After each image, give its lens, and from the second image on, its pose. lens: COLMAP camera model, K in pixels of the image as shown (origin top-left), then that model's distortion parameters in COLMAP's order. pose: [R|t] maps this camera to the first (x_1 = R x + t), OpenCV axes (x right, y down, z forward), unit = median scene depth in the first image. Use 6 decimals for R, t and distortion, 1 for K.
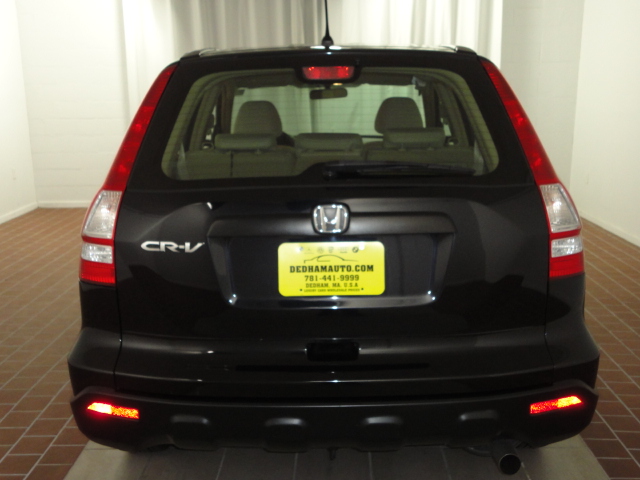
lens RADIAL K [[741.6, 0, 320.0], [0, 741.6, 240.0], [0, 0, 1]] dist [-0.011041, -0.006911]
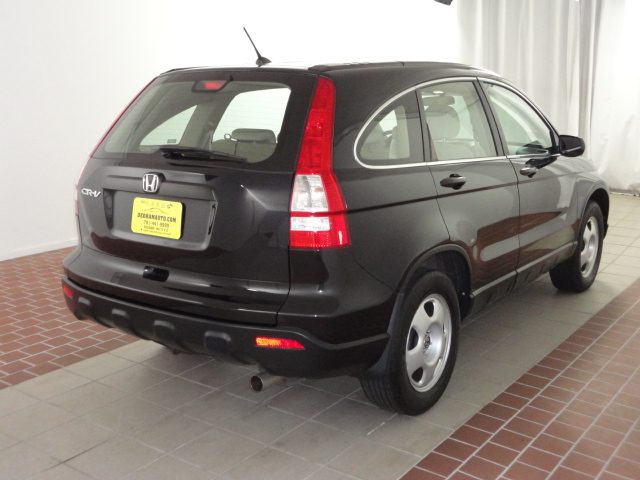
lens RADIAL K [[731.0, 0, 320.0], [0, 731.0, 240.0], [0, 0, 1]] dist [0.001633, 0.002857]
pose [[0.811559, 0.130911, -0.569416, 1.122964], [-0.130901, 0.990541, 0.041162, -0.019973], [0.569418, 0.041132, 0.821018, -0.016457]]
